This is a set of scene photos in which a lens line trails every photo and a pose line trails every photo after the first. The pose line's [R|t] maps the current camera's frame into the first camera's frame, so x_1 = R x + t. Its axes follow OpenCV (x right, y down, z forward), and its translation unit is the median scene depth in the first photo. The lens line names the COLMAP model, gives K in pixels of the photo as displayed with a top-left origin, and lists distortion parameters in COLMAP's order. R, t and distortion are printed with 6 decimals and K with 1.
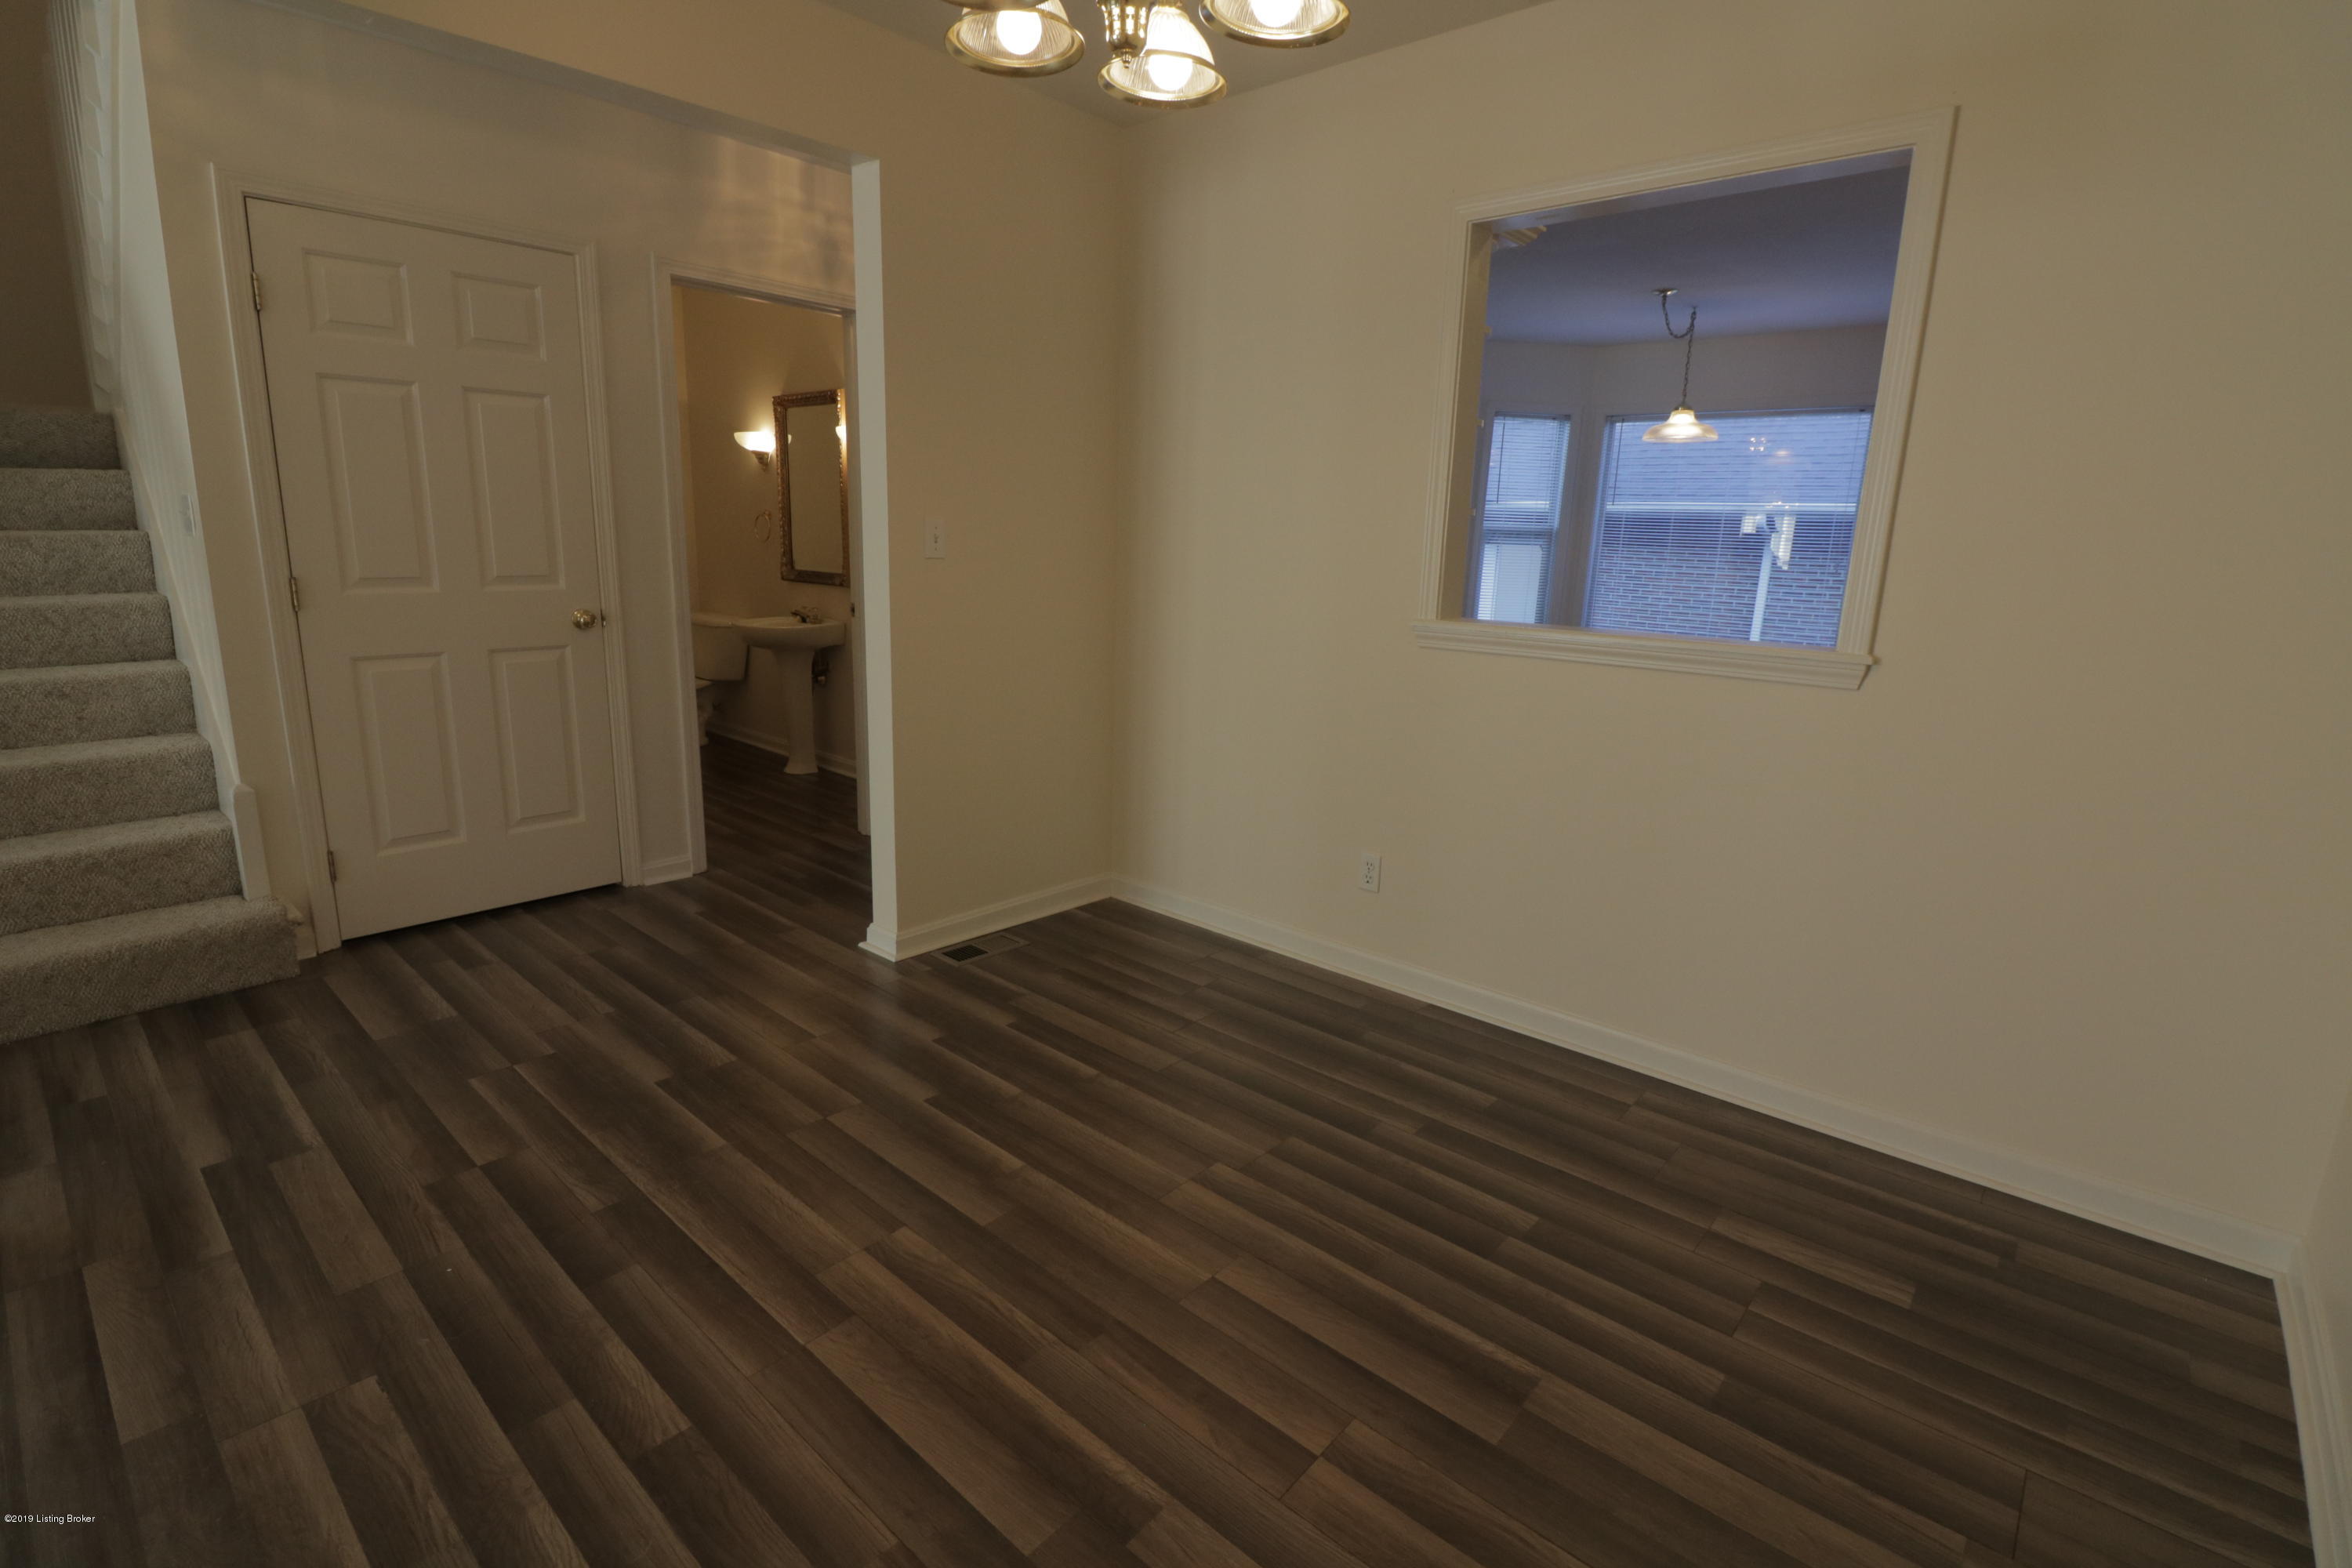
lens RADIAL K [[1089.3, 0, 1164.4], [0, 1089.3, 763.0], [0, 0, 1]] dist [-0.000003, -0.014808]
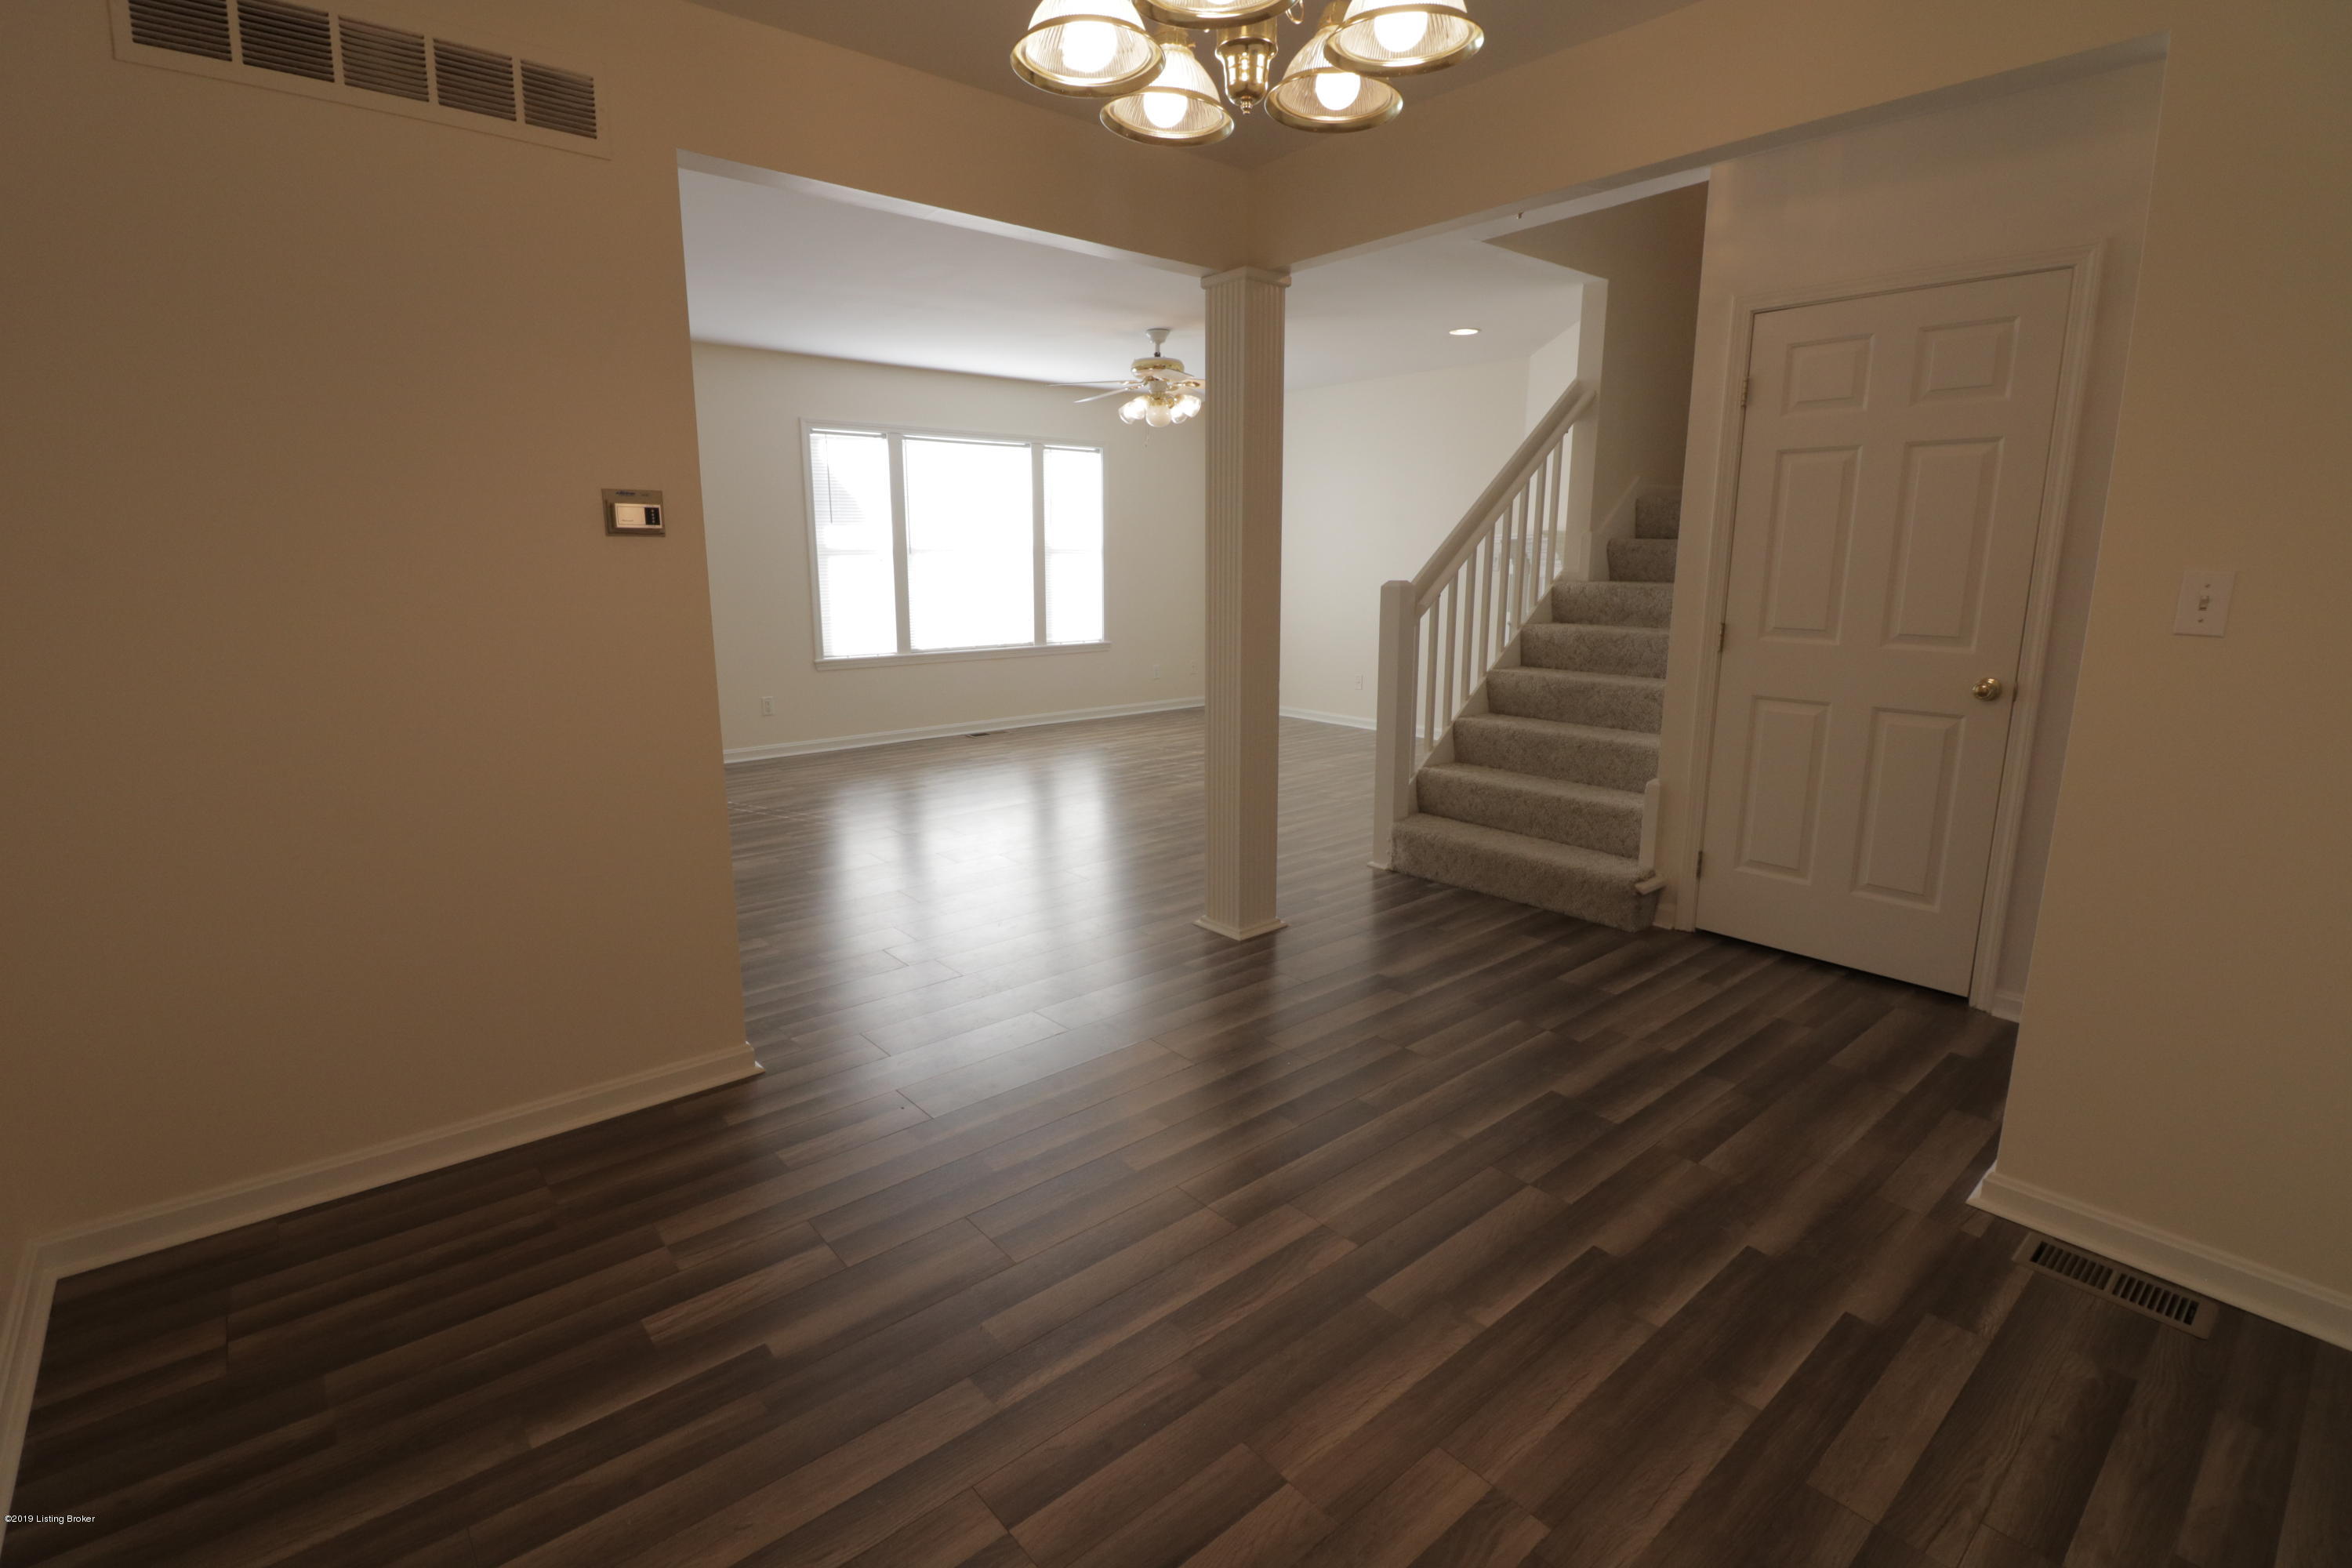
lens RADIAL K [[1089.3, 0, 1164.4], [0, 1089.3, 763.0], [0, 0, 1]] dist [-0.000003, -0.014808]
pose [[-0.138401, 0.159832, -0.977394, 0.485118], [-0.212772, 0.959048, 0.186961, -0.114512], [0.967250, 0.233838, -0.098726, 0.542031]]
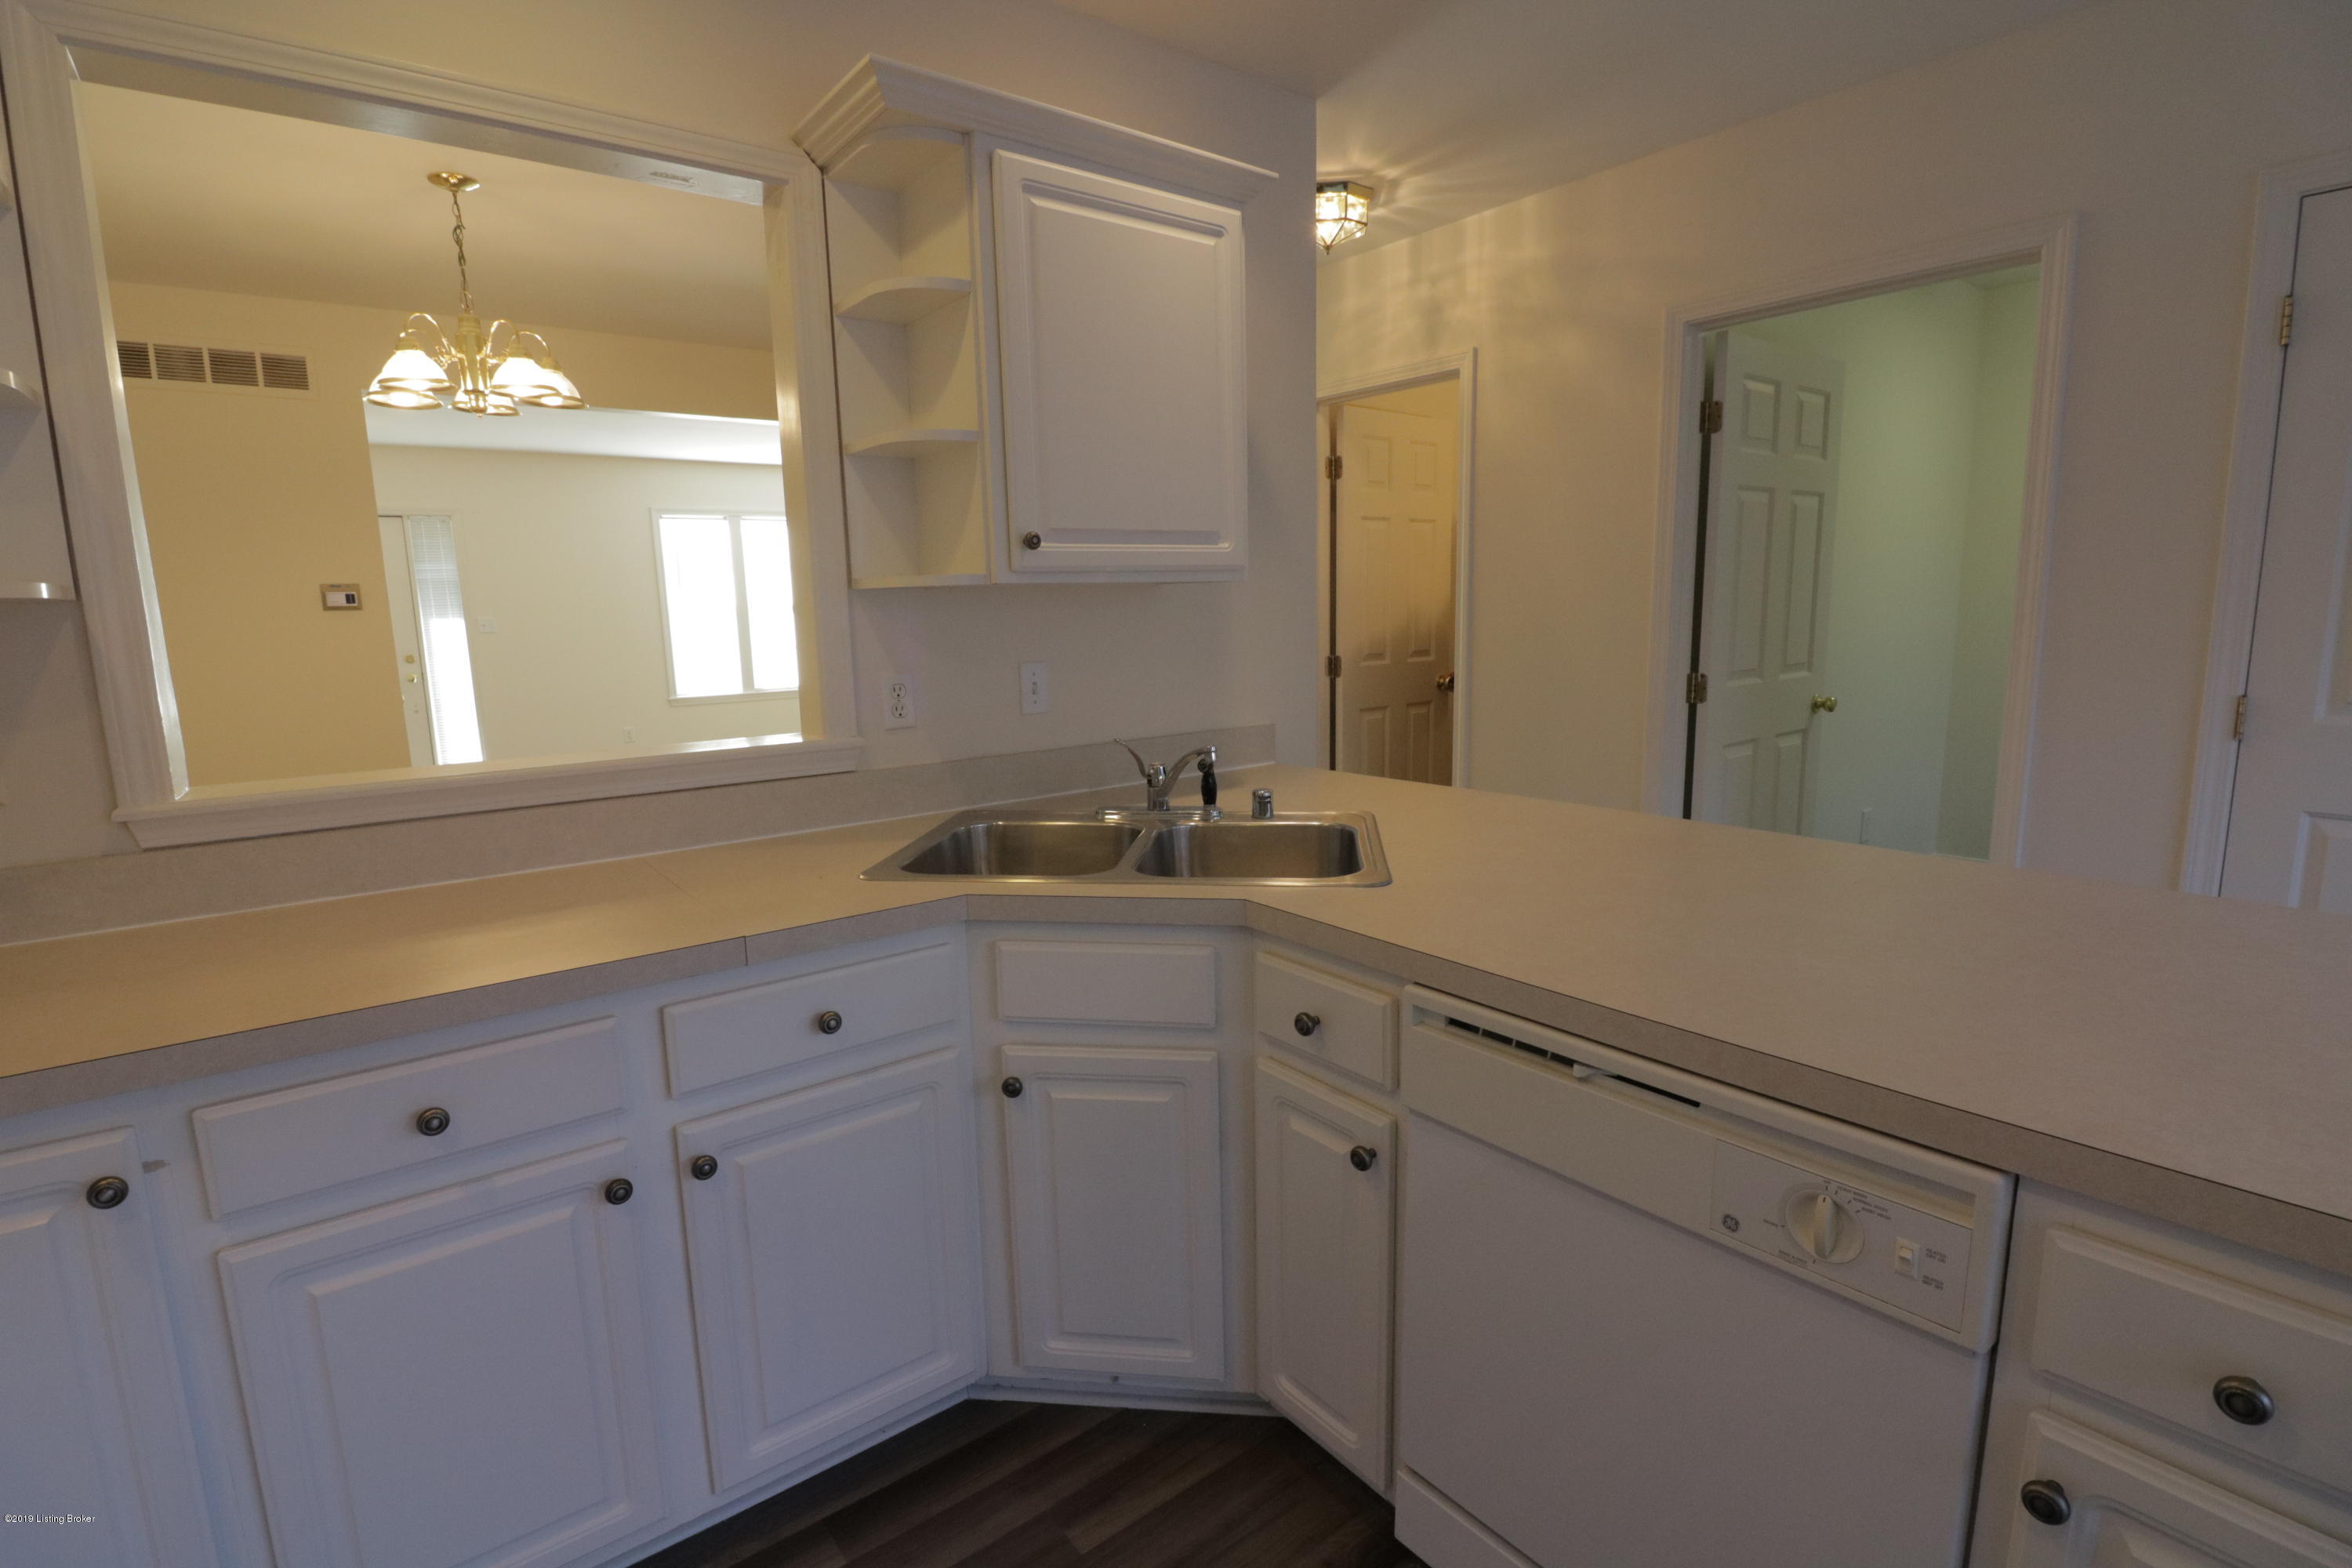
lens RADIAL K [[1089.3, 0, 1164.4], [0, 1089.3, 763.0], [0, 0, 1]] dist [-0.000003, -0.014808]
pose [[-0.182179, 0.127840, -0.974919, 0.770055], [-0.174662, 0.971536, 0.160035, -0.214330], [0.967628, 0.199436, -0.154665, 1.069305]]
